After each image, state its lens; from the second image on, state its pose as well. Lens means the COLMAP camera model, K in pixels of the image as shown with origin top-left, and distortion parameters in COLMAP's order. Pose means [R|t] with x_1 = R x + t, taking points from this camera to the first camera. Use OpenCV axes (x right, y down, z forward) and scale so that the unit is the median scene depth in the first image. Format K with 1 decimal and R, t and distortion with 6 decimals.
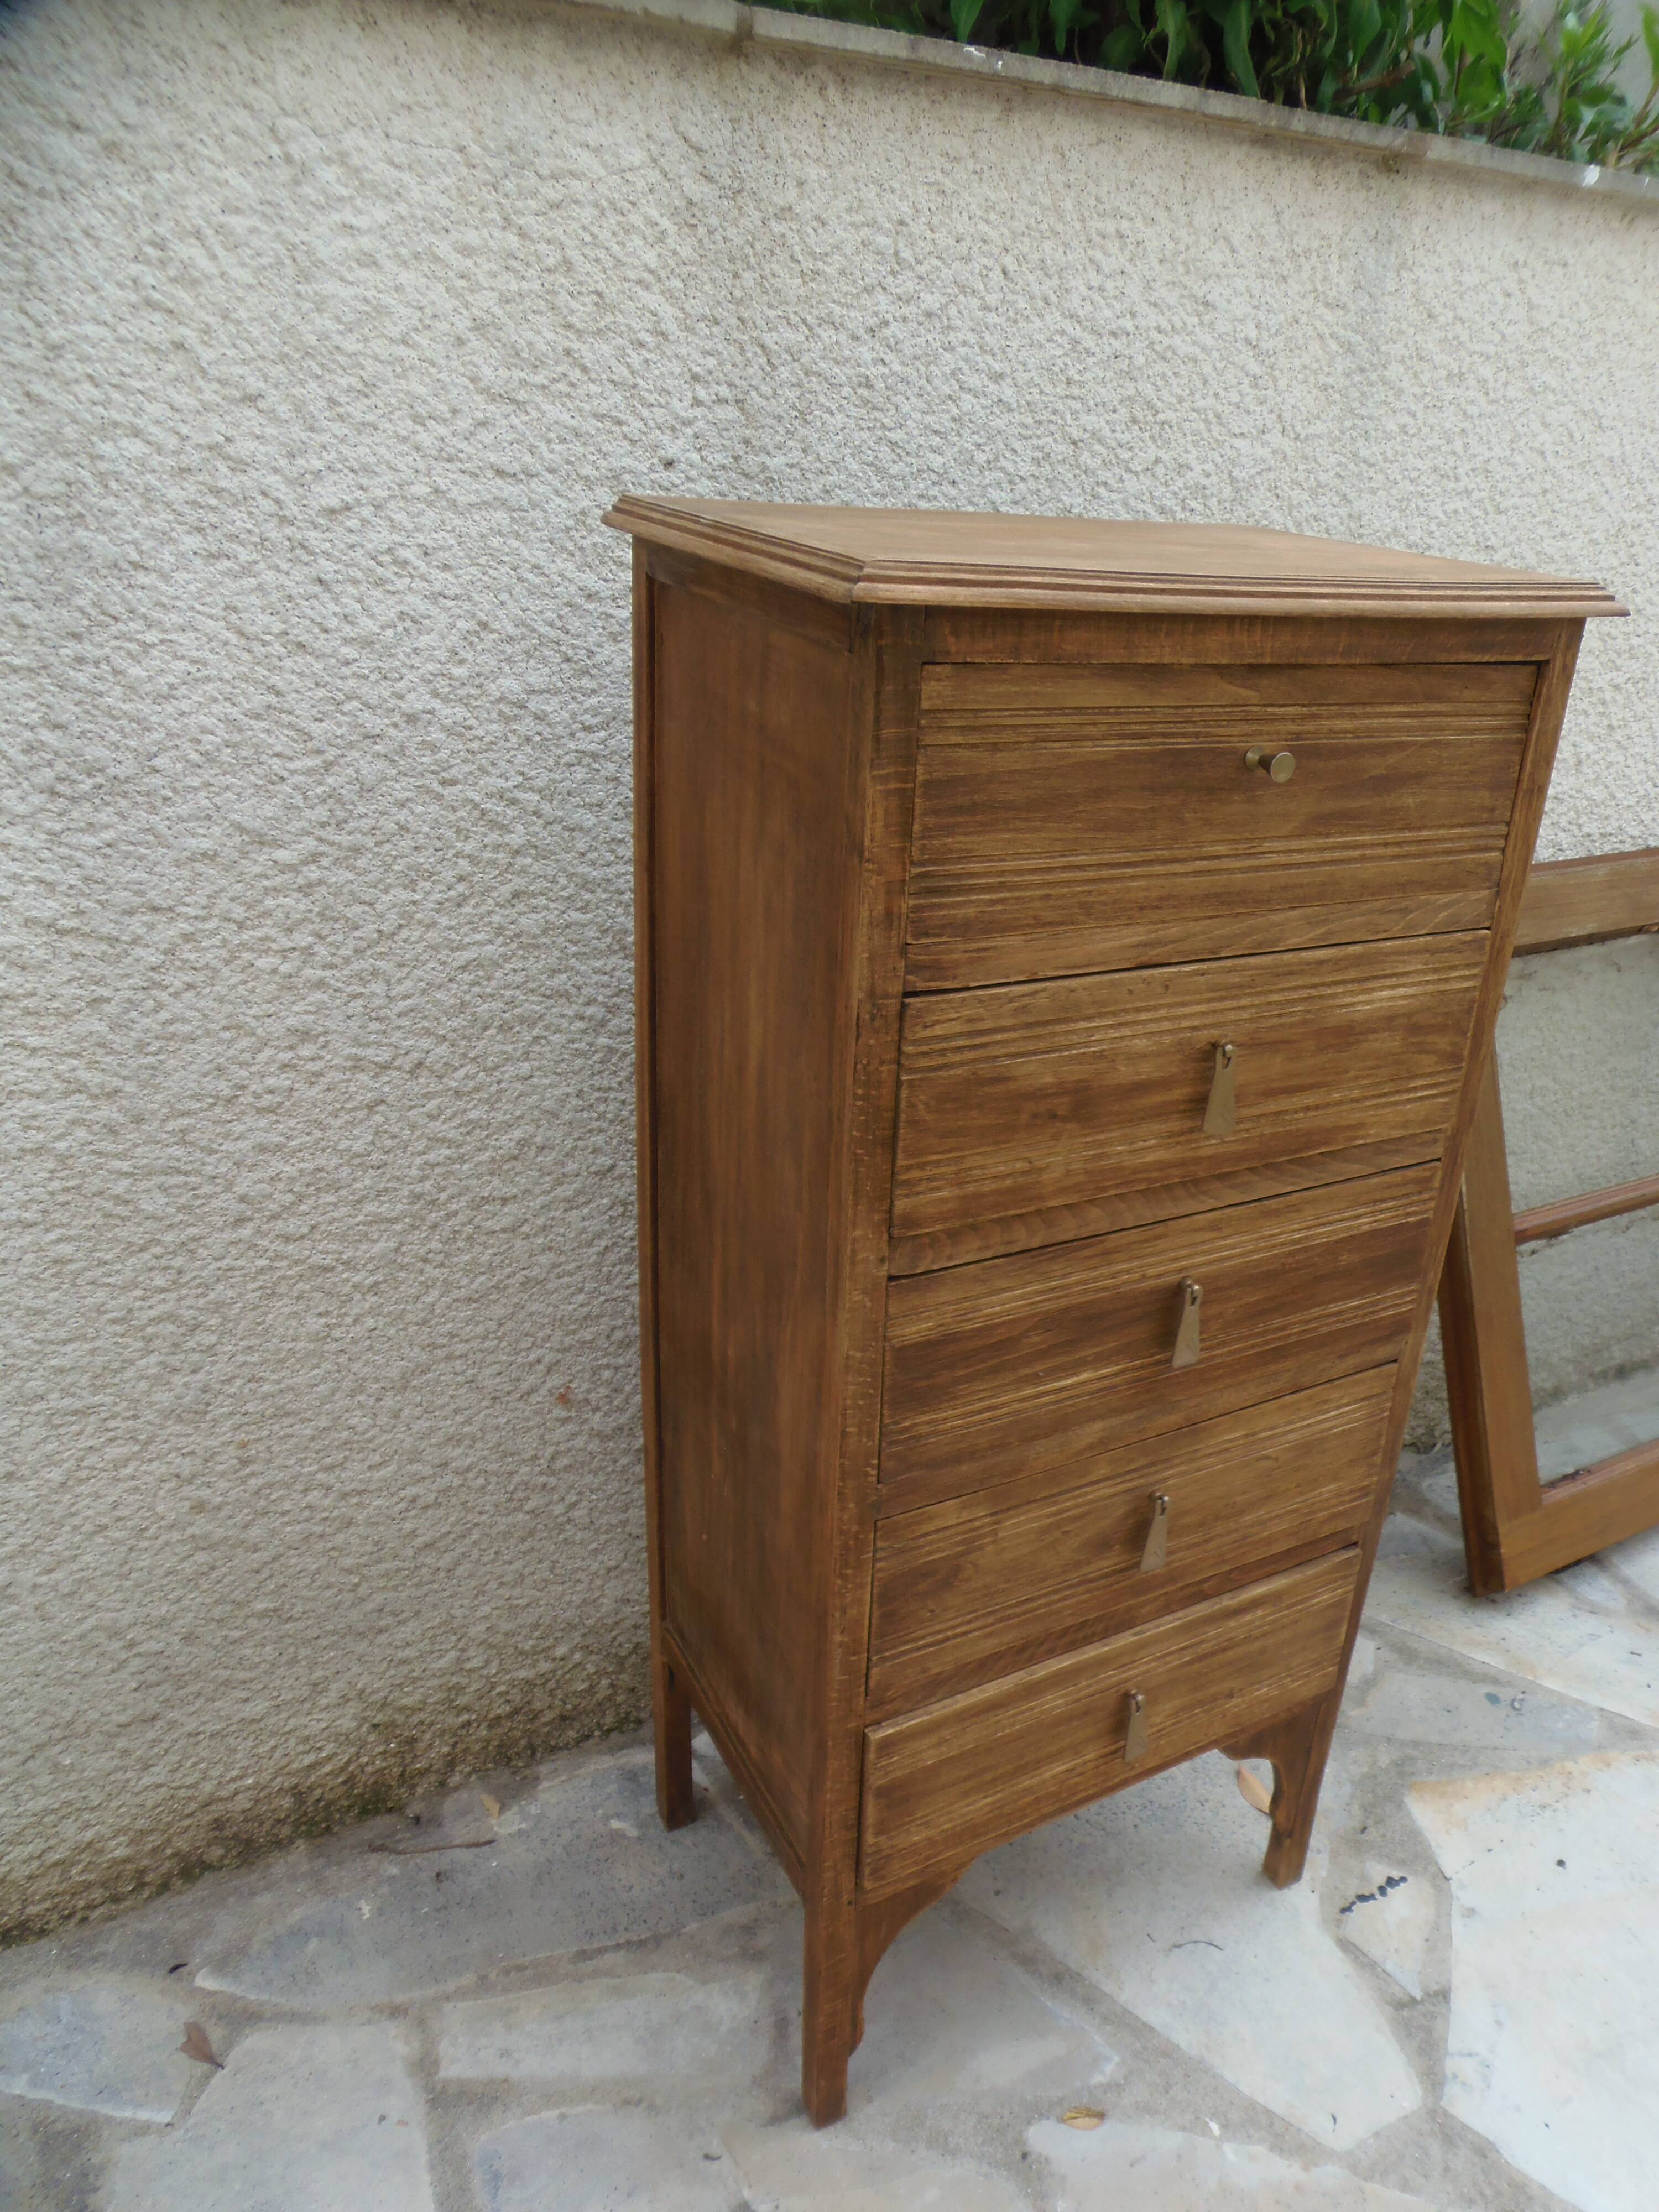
lens RADIAL K [[1625.9, 0, 949.4], [0, 1625.9, 1140.2], [0, 0, 1]] dist [-0.037875, 0.008237]
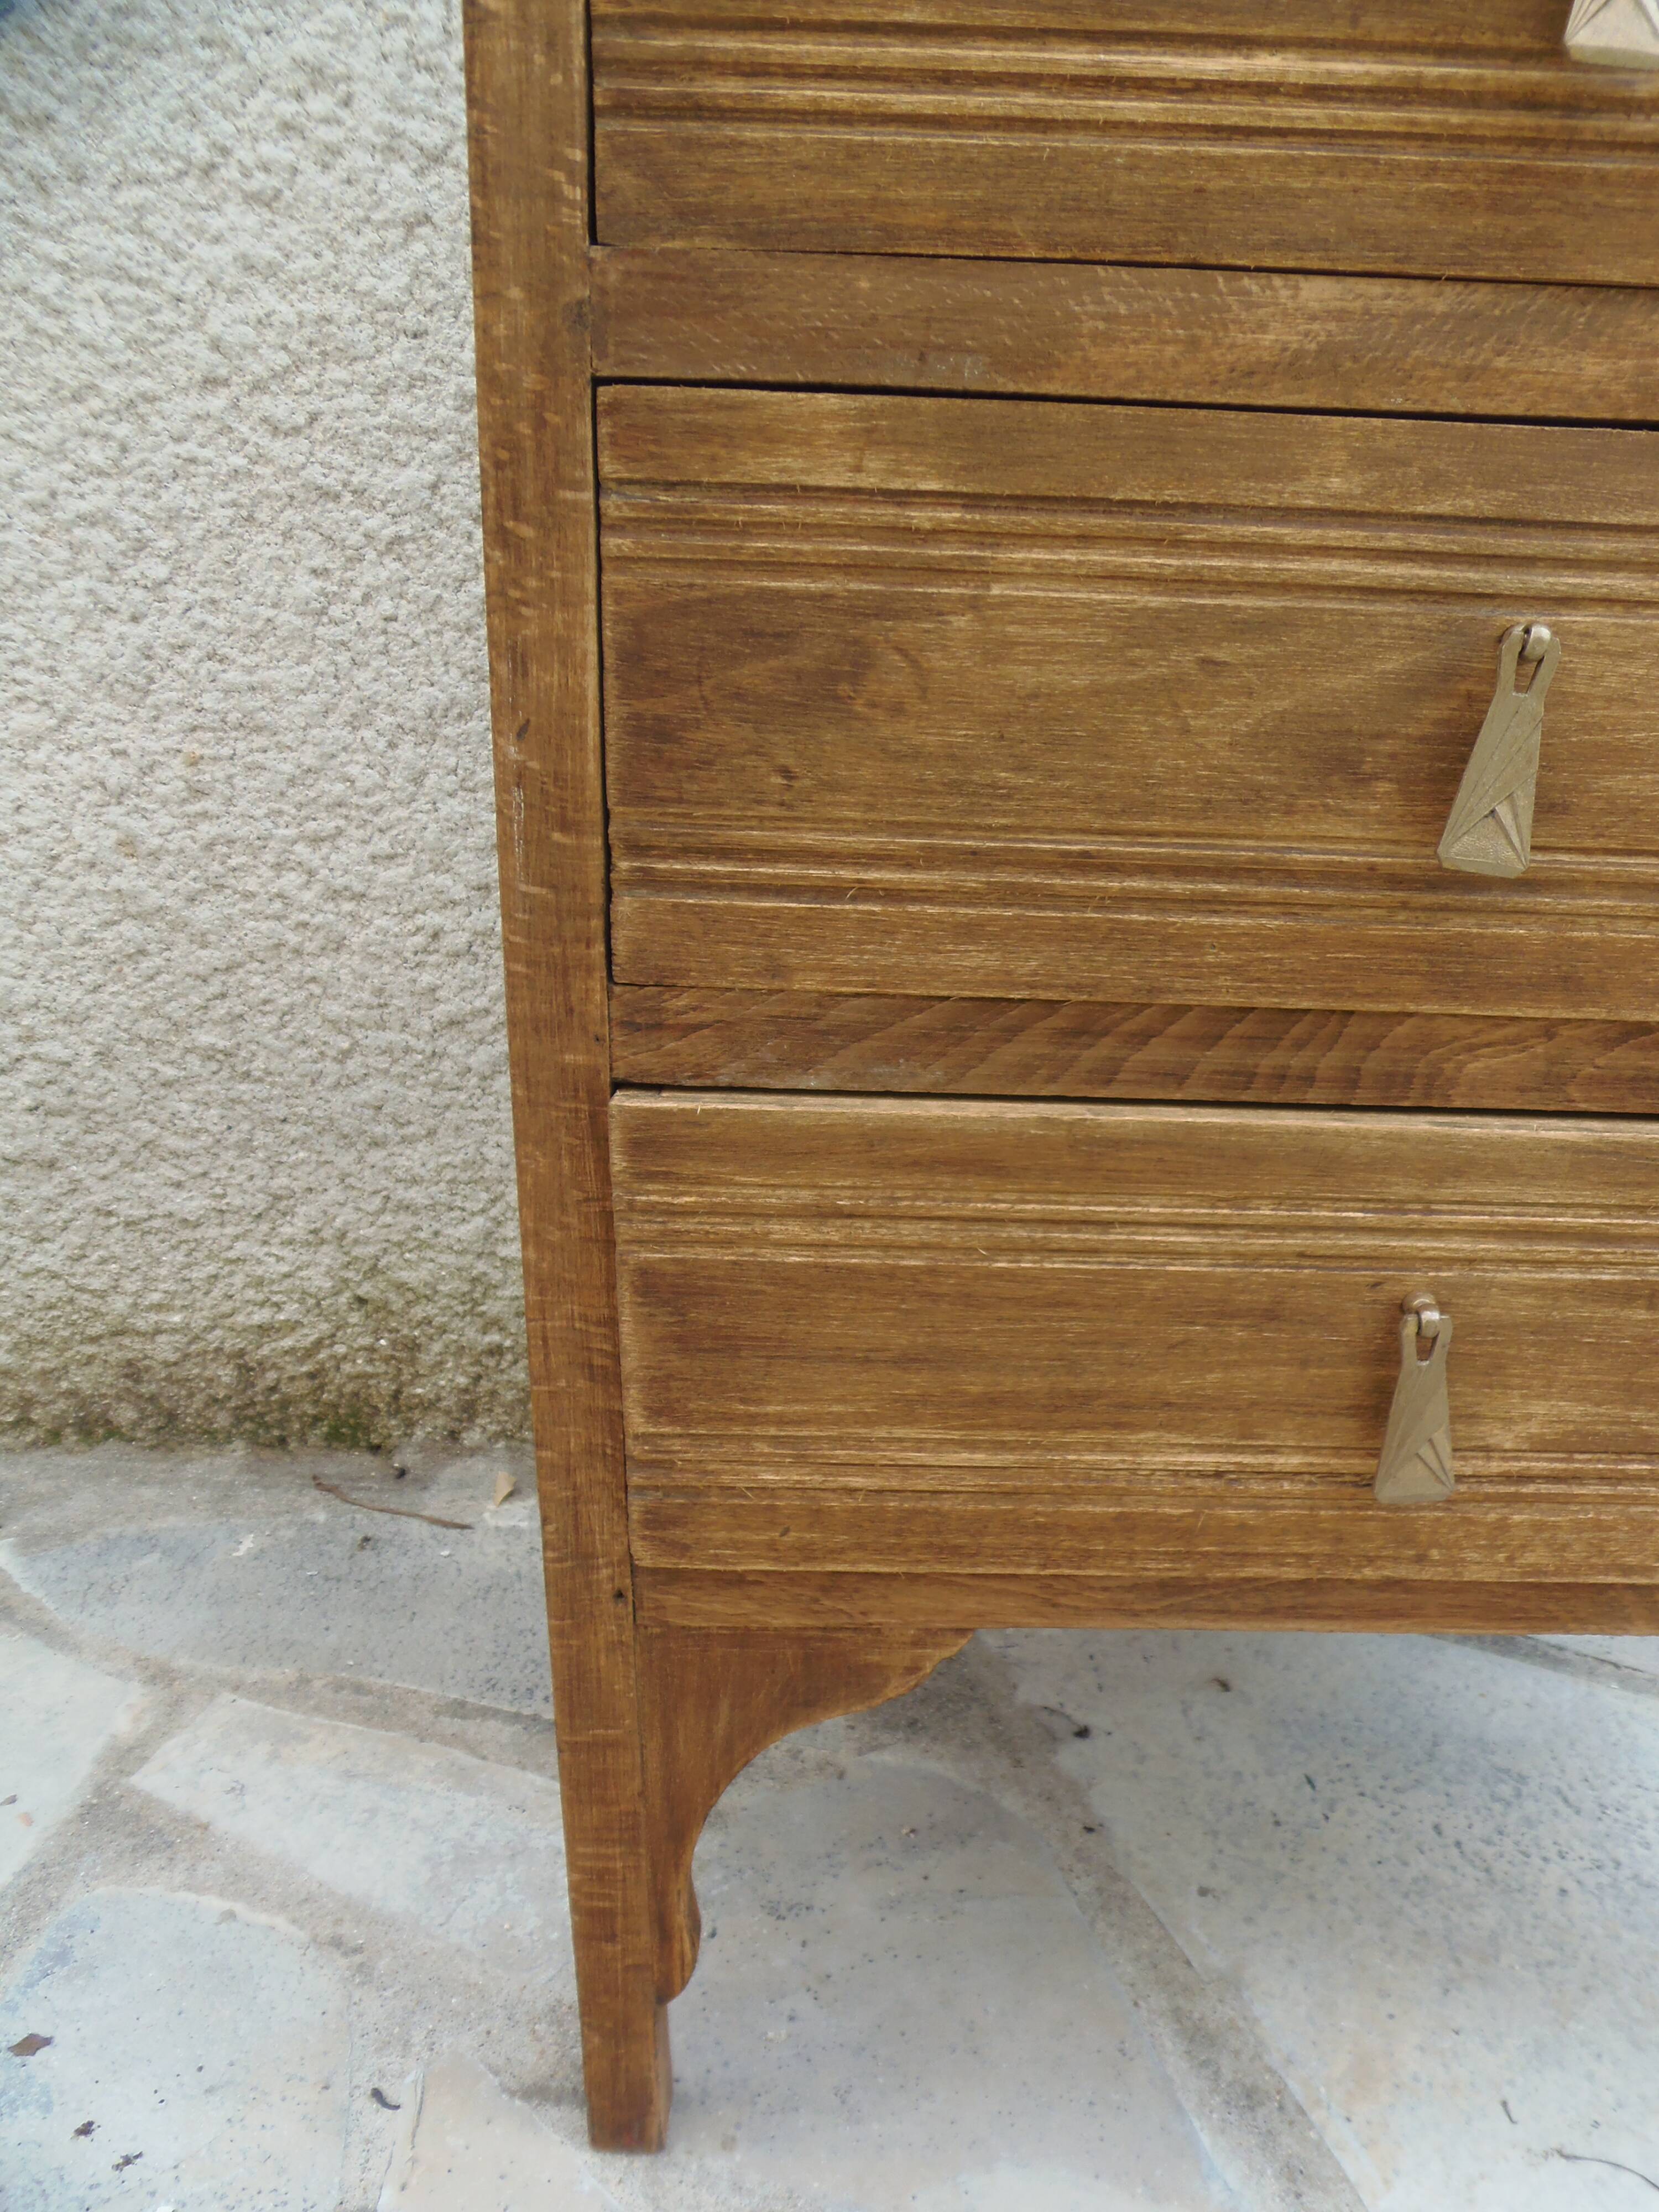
lens RADIAL K [[1625.9, 0, 959.1], [0, 1625.9, 1125.2], [0, 0, 1]] dist [-0.037875, 0.008237]
pose [[0.875144, 0.142252, -0.462480, 0.189359], [-0.188957, 0.980387, -0.056008, 0.344960], [0.445442, 0.136404, 0.884859, 0.622205]]
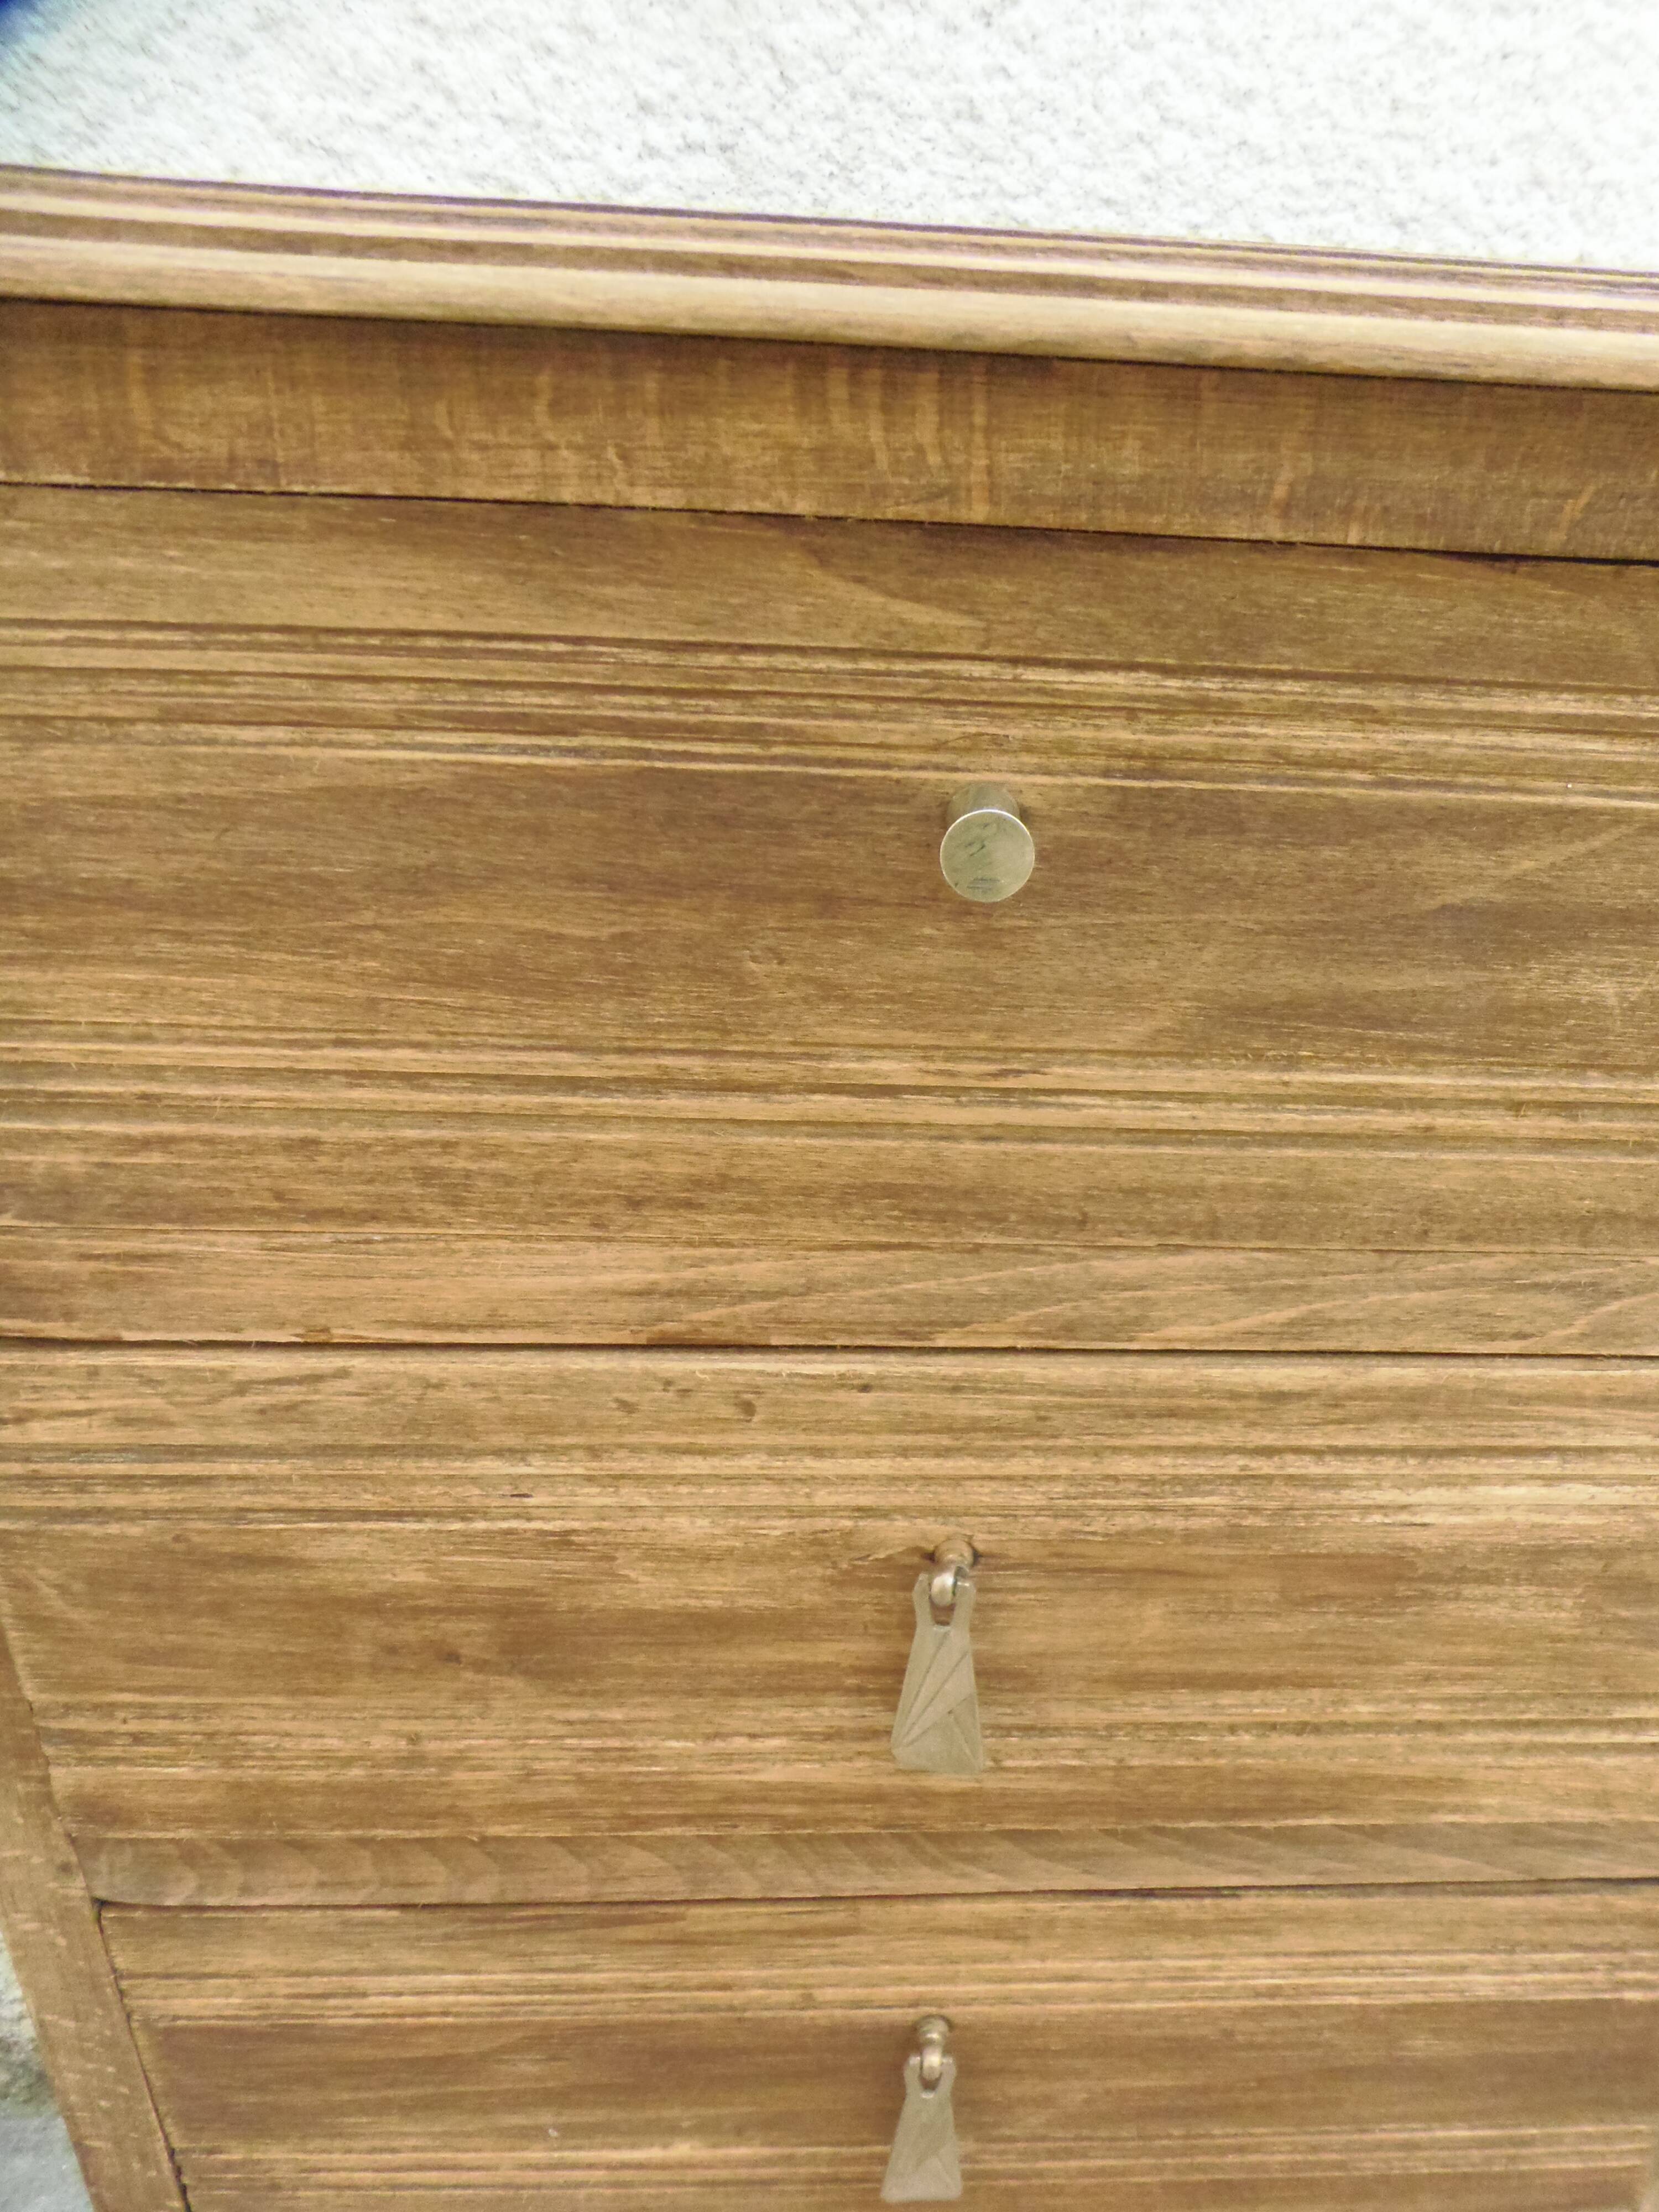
lens RADIAL K [[1625.9, 0, 974.9], [0, 1625.9, 1136.6], [0, 0, 1]] dist [-0.037875, 0.008237]
pose [[0.896796, 0.165026, -0.410516, 0.259112], [-0.168984, 0.985251, 0.026913, -0.139709], [0.408903, 0.045236, 0.911456, 0.541537]]
